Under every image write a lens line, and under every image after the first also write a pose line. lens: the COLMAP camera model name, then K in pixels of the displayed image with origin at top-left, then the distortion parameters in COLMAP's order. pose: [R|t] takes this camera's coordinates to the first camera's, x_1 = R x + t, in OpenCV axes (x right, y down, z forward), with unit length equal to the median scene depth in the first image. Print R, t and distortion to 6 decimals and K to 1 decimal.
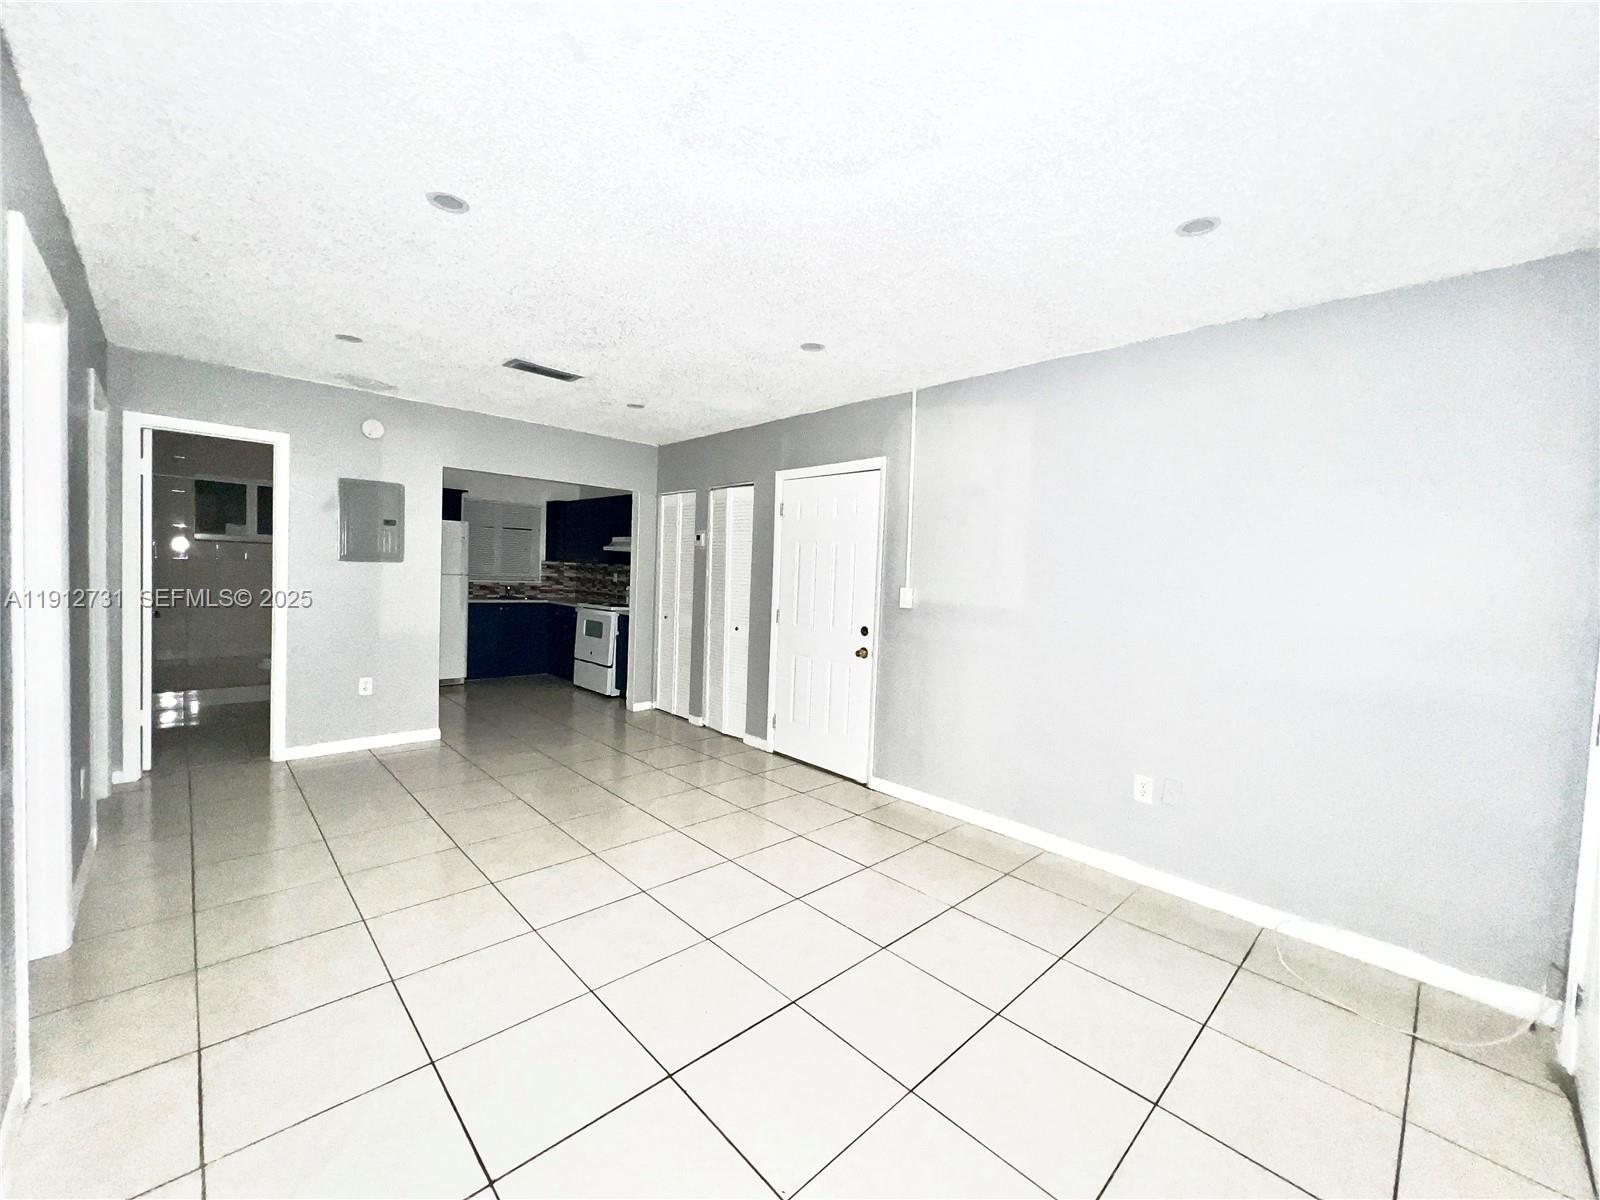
lens RADIAL K [[643.6, 0, 802.4], [0, 643.6, 599.1], [0, 0, 1]] dist [0.000409, 0.000136]
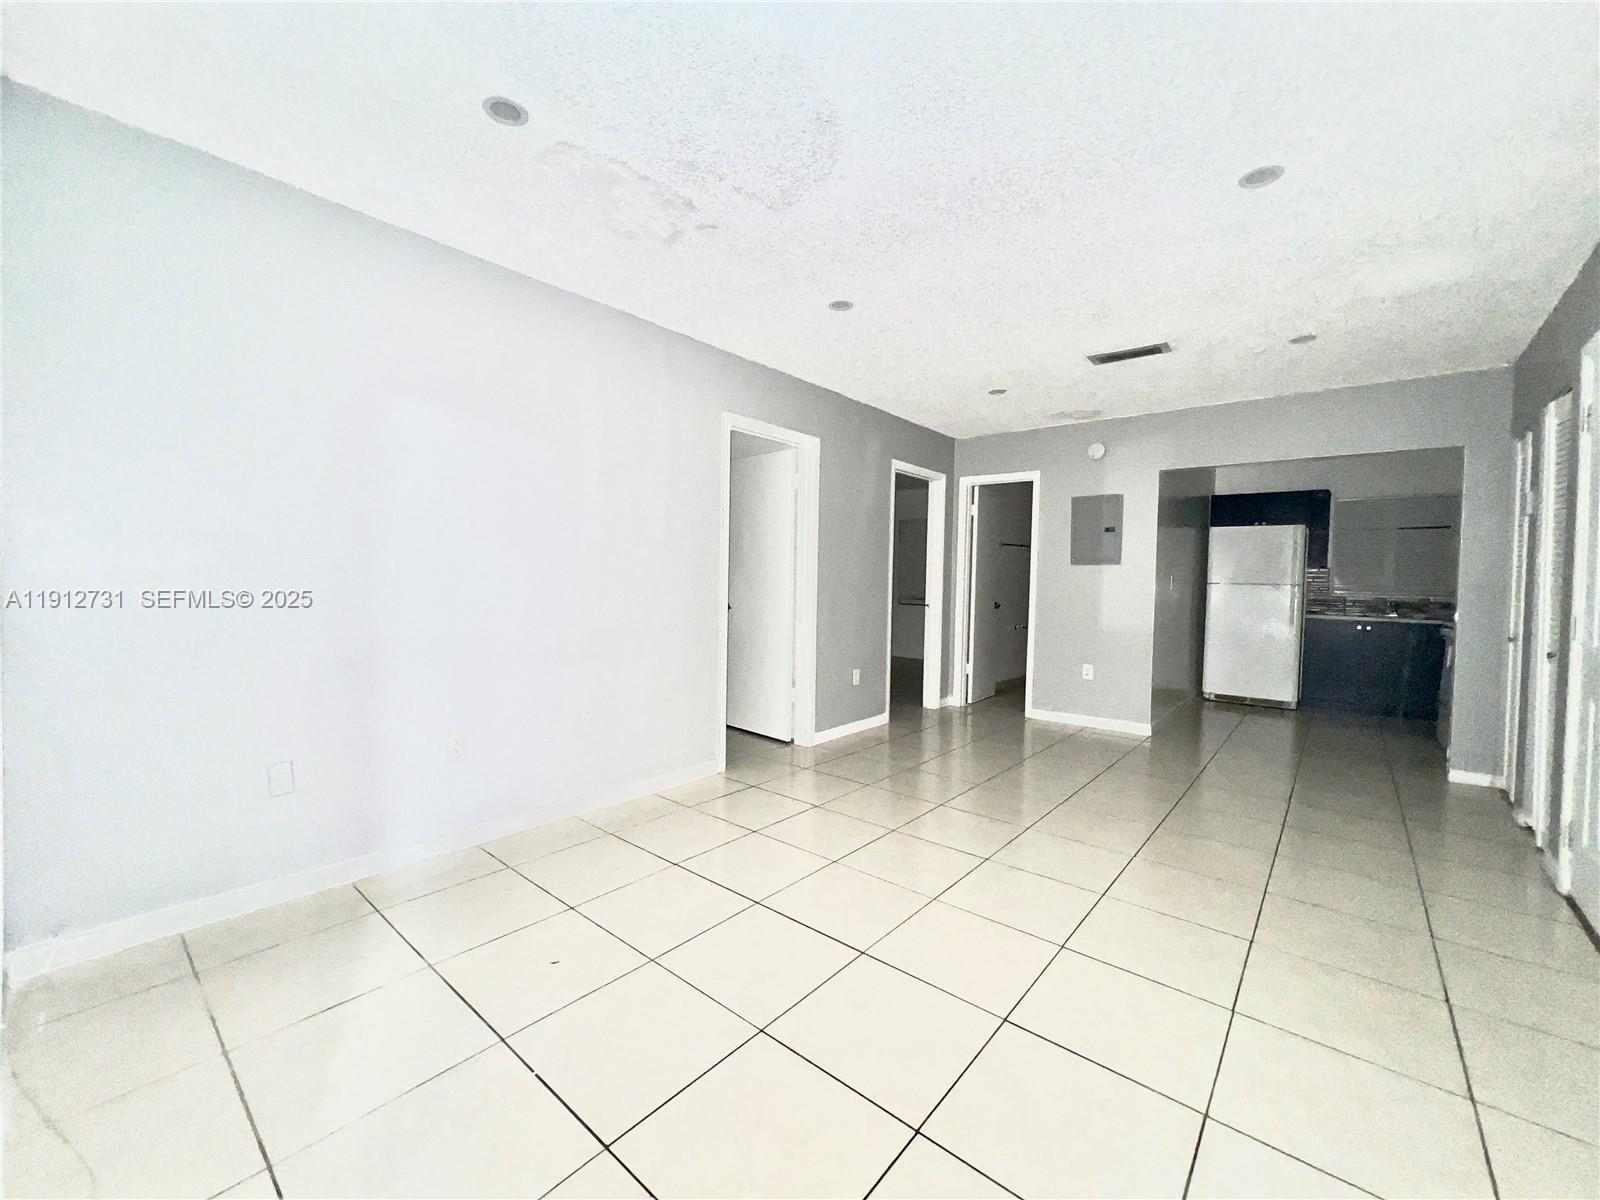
lens RADIAL K [[644.9, 0, 803.6], [0, 644.9, 596.1], [0, 0, 1]] dist [-0.002705, -0.000194]
pose [[0.111796, -0.006210, -0.993712, 0.422900], [-0.057047, 0.998291, -0.012656, 0.042152], [0.992092, 0.058103, 0.111251, 0.353262]]
